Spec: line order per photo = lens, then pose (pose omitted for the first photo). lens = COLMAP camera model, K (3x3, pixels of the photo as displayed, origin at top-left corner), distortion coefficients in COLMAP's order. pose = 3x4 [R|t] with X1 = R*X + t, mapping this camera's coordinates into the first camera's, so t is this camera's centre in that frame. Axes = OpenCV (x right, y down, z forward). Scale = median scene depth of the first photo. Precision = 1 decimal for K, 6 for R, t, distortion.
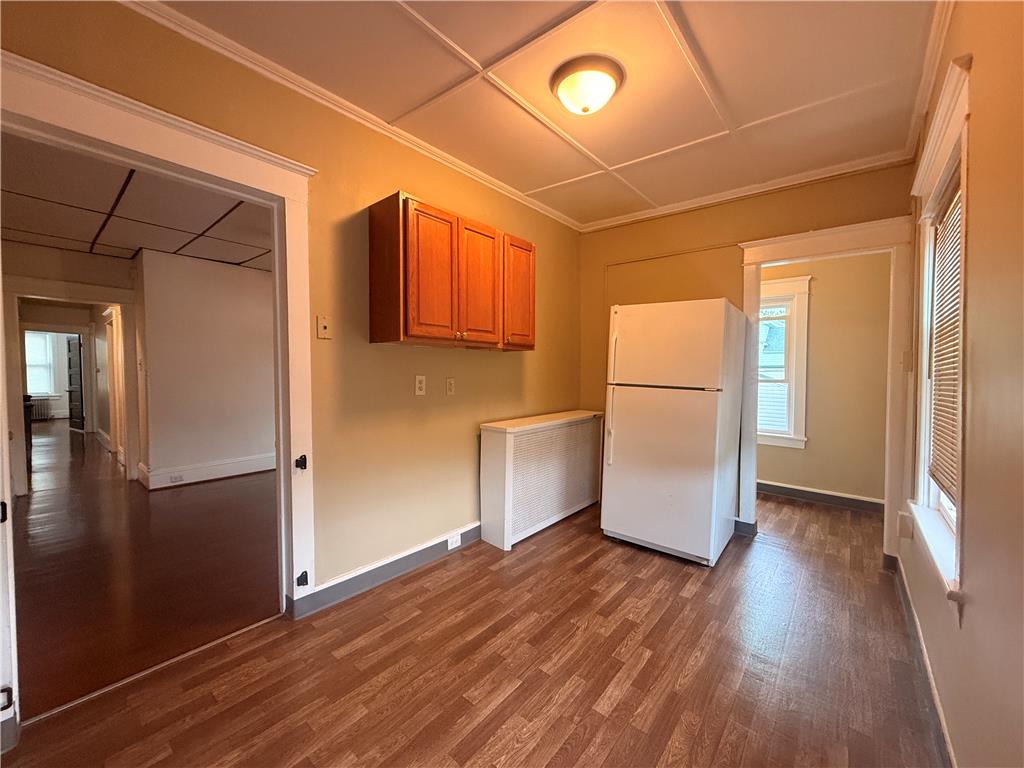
lens RADIAL K [[409.9, 0, 510.3], [0, 409.9, 385.9], [0, 0, 1]] dist [0.000379, 0.000189]
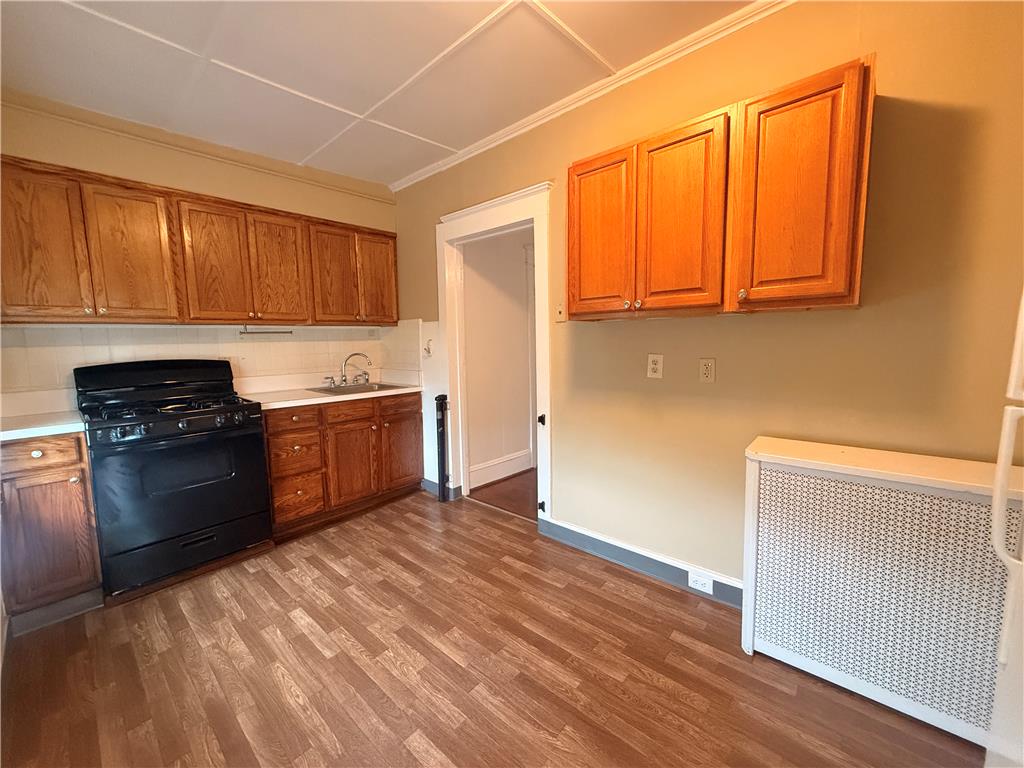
lens RADIAL K [[409.9, 0, 510.4], [0, 409.9, 381.3], [0, 0, 1]] dist [0.000379, 0.000189]
pose [[-0.037968, 0.086401, -0.995537, 0.833636], [-0.023876, 0.995892, 0.087343, -0.048861], [0.998994, 0.027086, -0.035749, 0.989145]]
